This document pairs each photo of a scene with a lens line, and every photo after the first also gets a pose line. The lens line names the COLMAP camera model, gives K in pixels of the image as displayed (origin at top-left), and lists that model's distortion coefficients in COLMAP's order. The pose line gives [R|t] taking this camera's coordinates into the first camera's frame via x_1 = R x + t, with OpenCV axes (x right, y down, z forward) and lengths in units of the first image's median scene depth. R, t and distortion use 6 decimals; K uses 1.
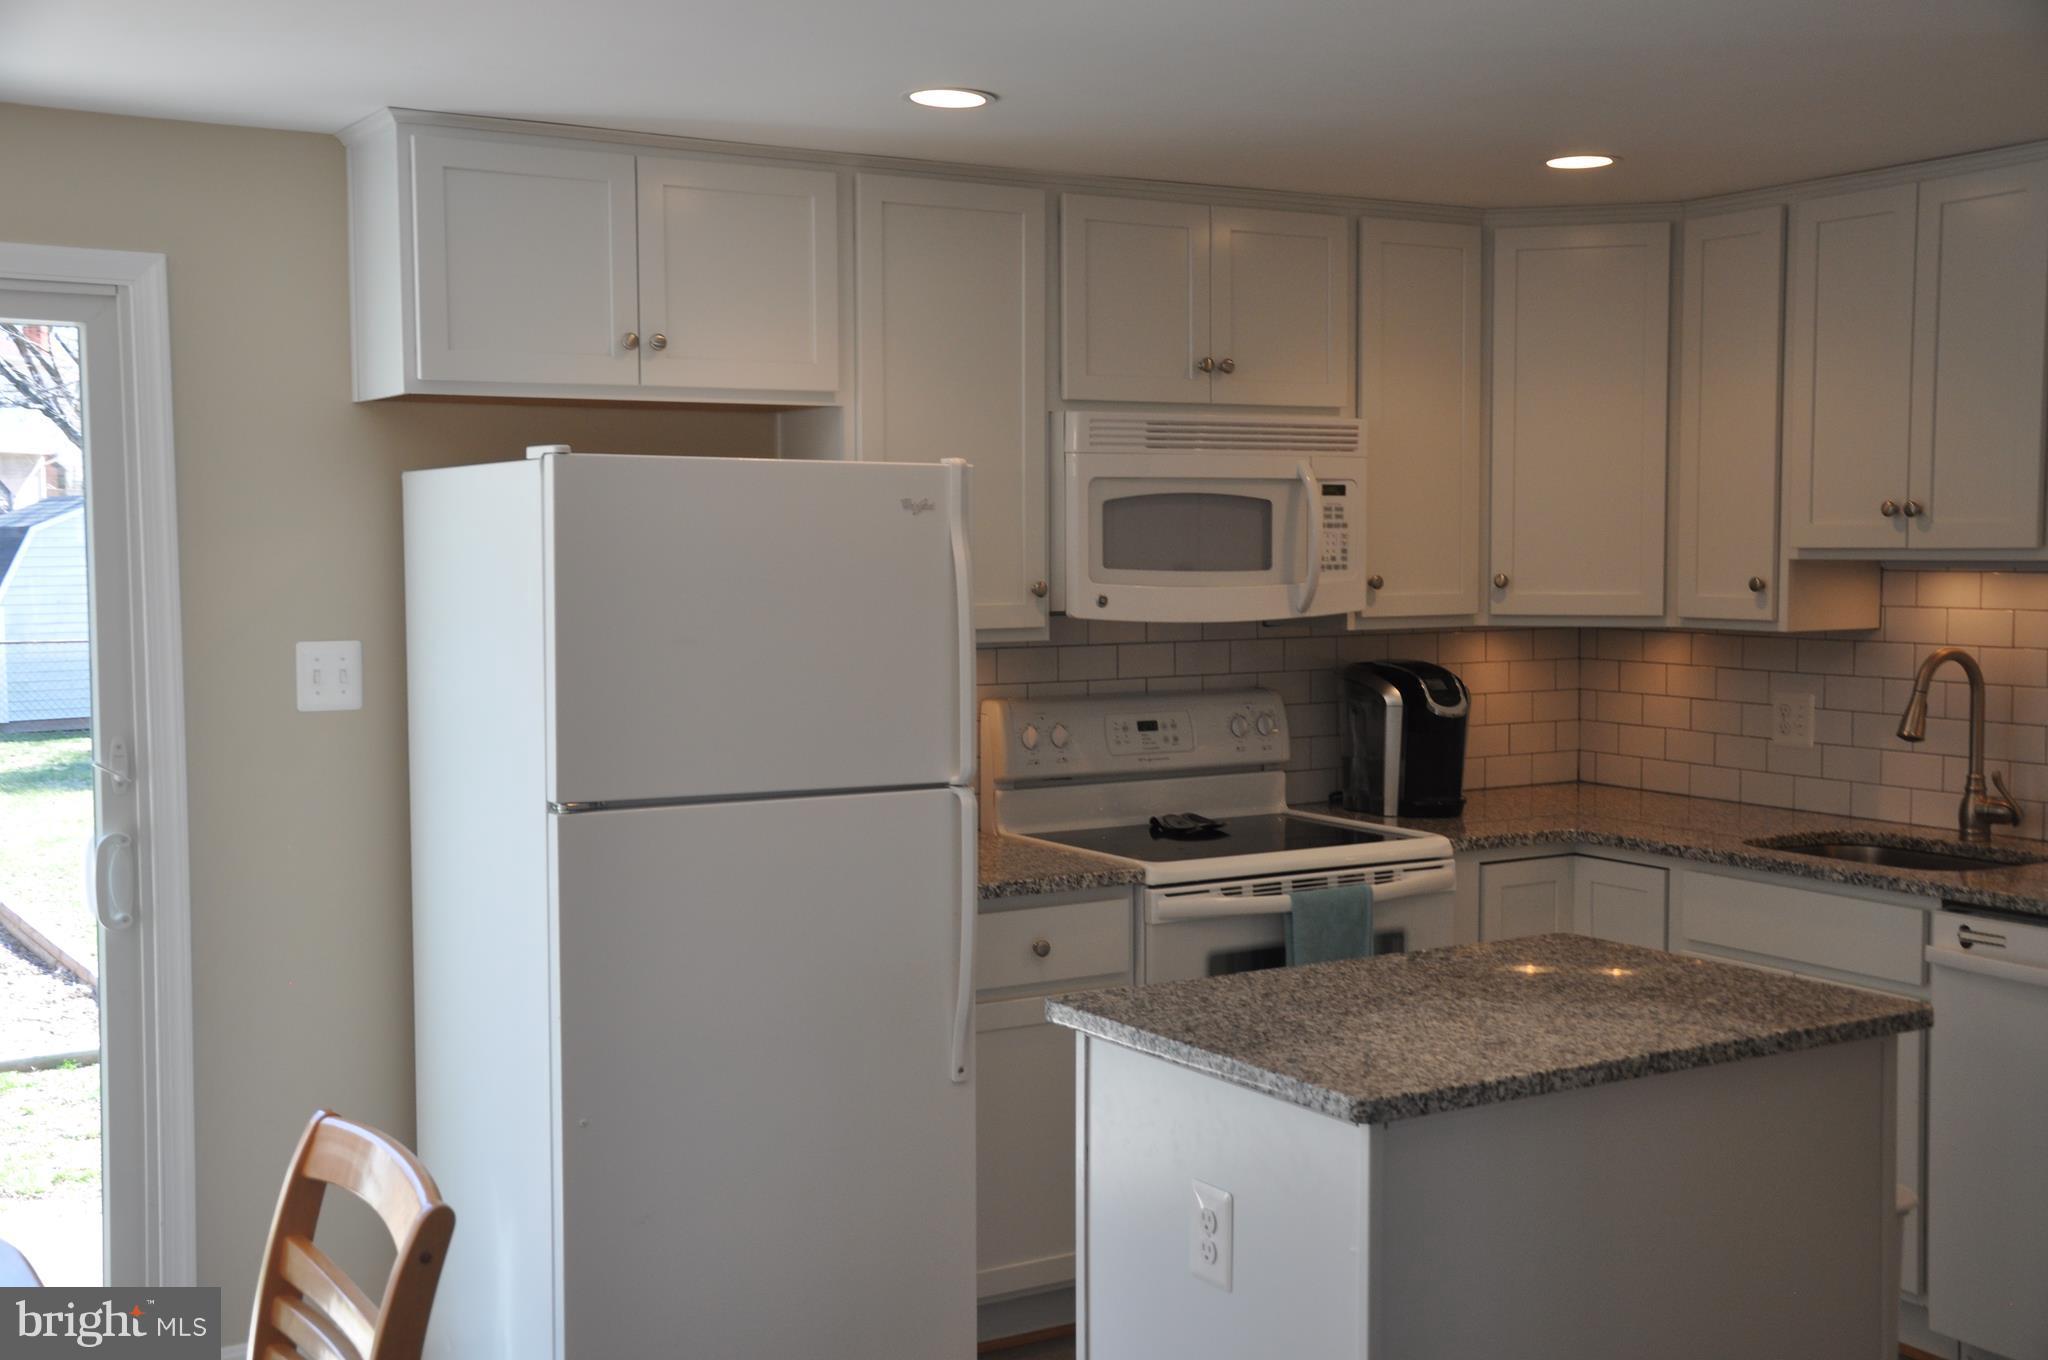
lens RADIAL K [[2271.4, 0, 1020.9], [0, 2271.4, 700.4], [0, 0, 1]] dist [-0.026370, 0.346339]
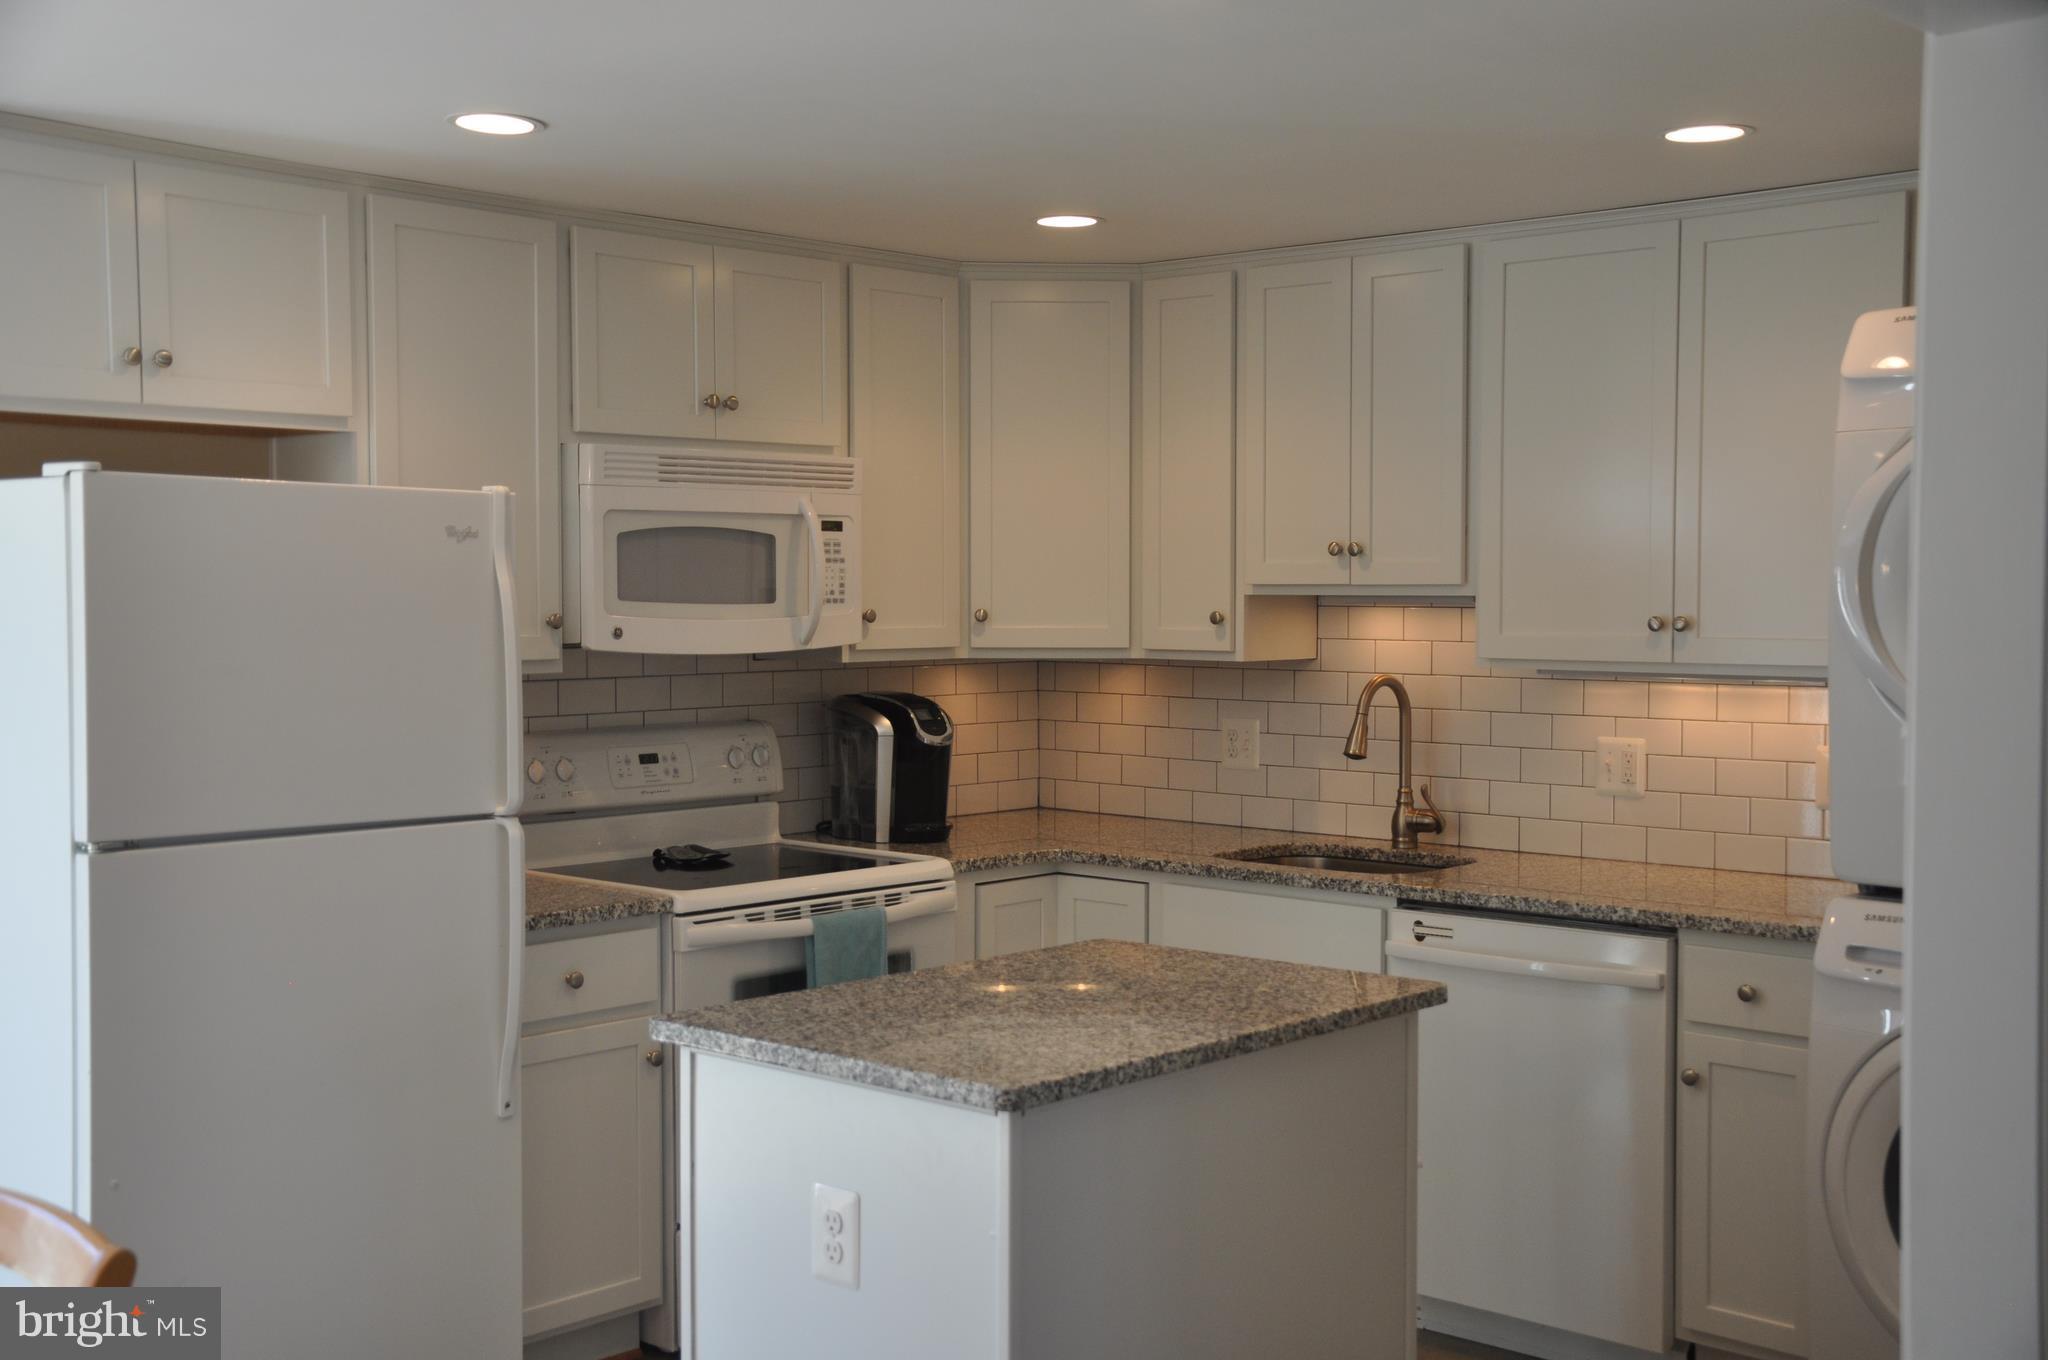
lens RADIAL K [[2281.4, 0, 1001.9], [0, 2281.4, 703.3], [0, 0, 1]] dist [-0.012861, 0.325730]
pose [[0.960654, -0.009952, 0.277568, -0.078305], [0.015757, 0.999701, -0.018692, 0.008532], [-0.277300, 0.022330, 0.960524, -0.013851]]
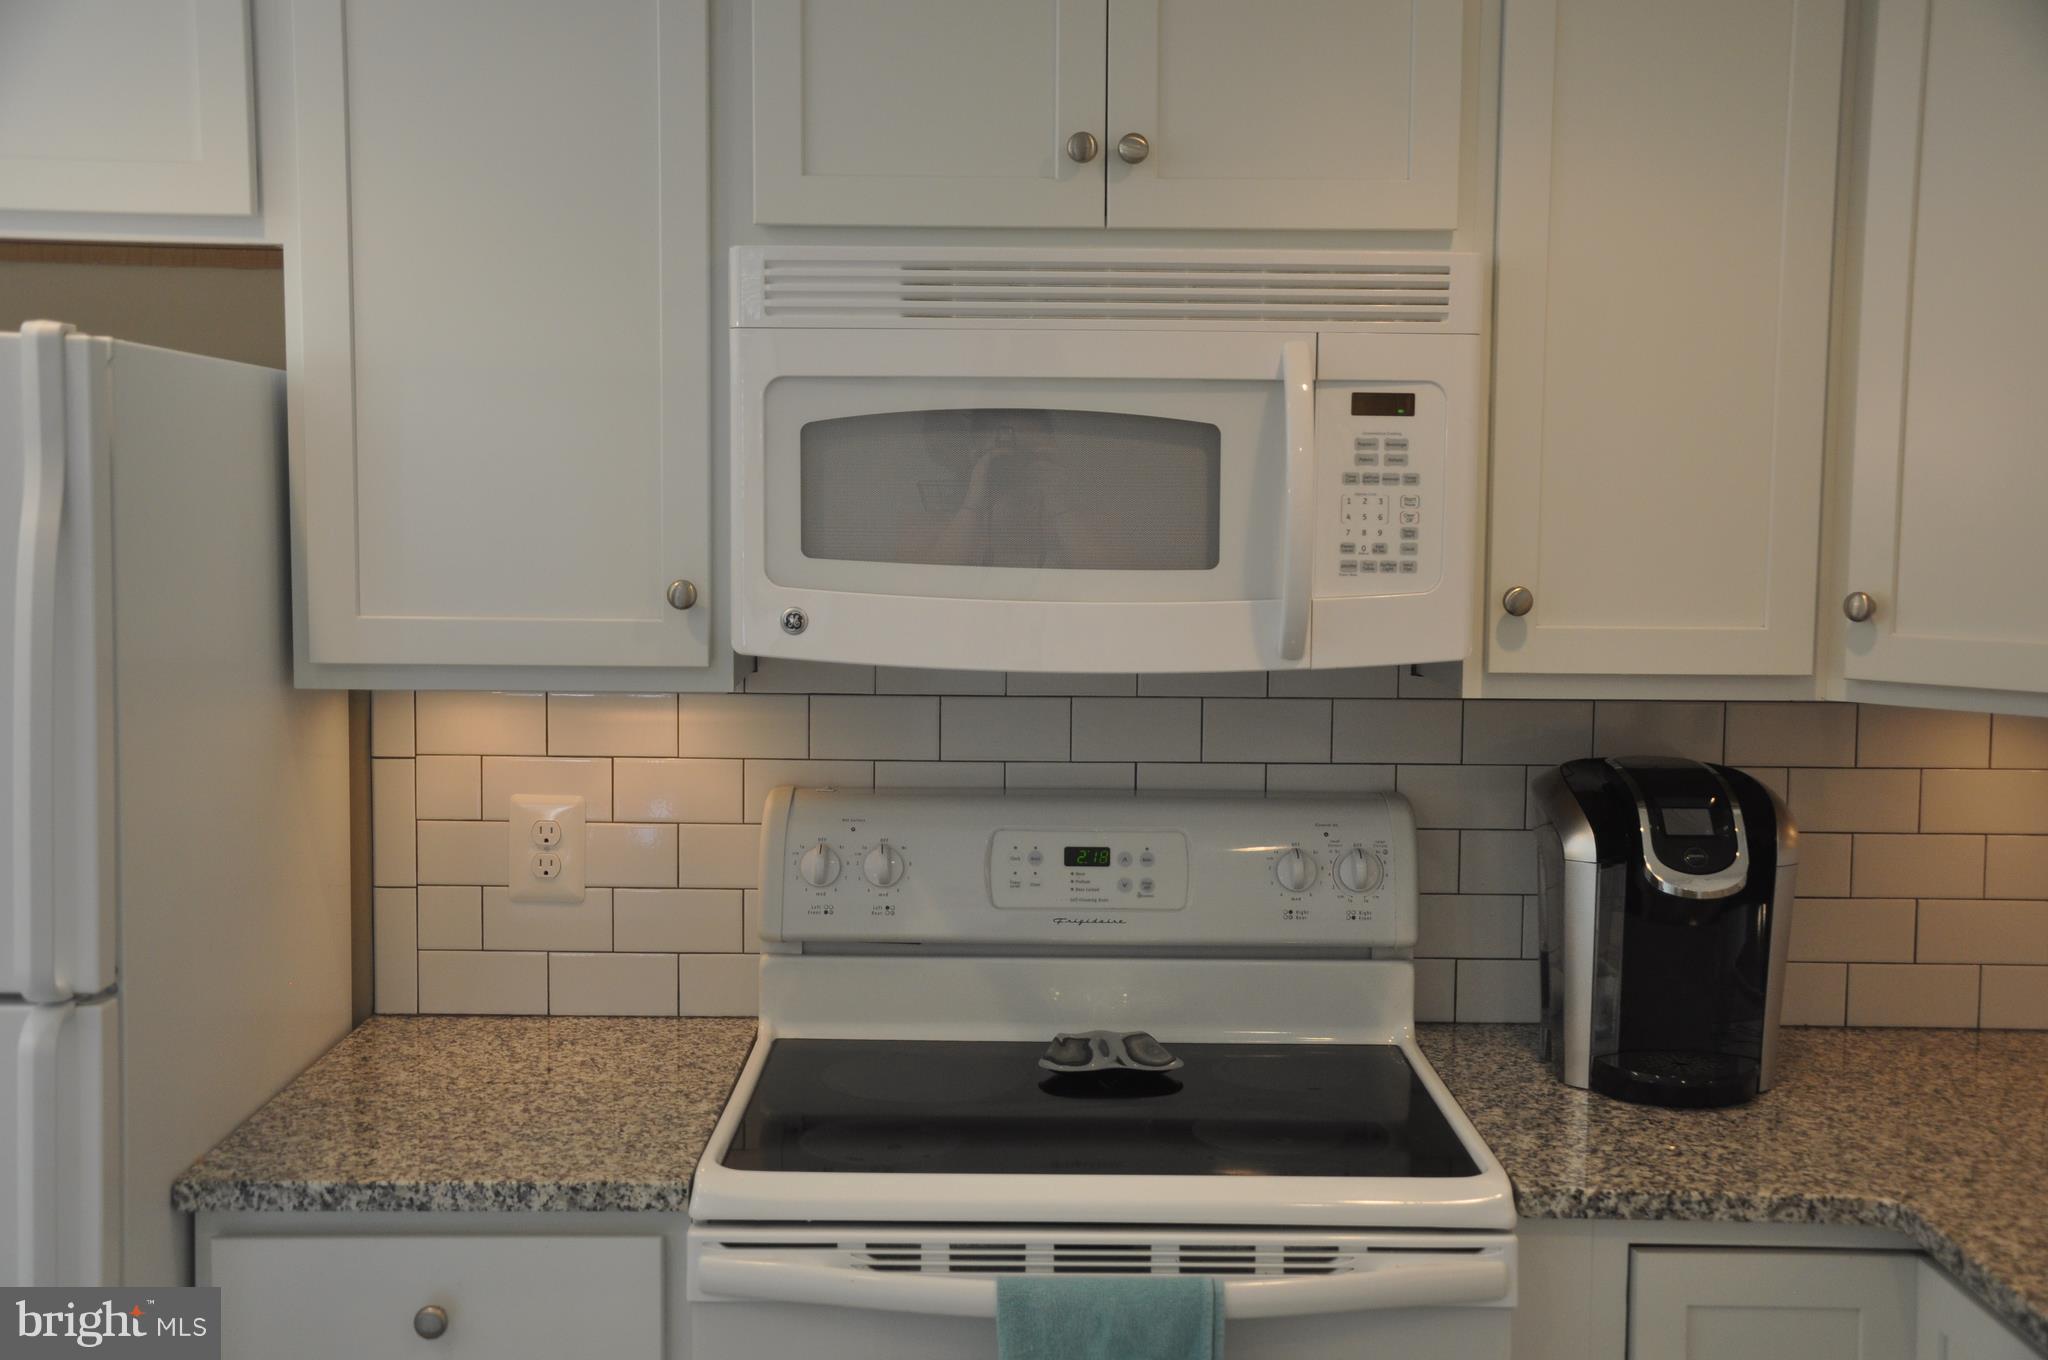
lens RADIAL K [[2271.4, 0, 1020.9], [0, 2271.4, 700.4], [0, 0, 1]] dist [-0.026370, 0.346339]
pose [[0.860866, 0.059619, -0.505327, 0.324764], [-0.050657, 0.998220, 0.031472, -0.043196], [0.506304, -0.001495, 0.862354, 0.568616]]
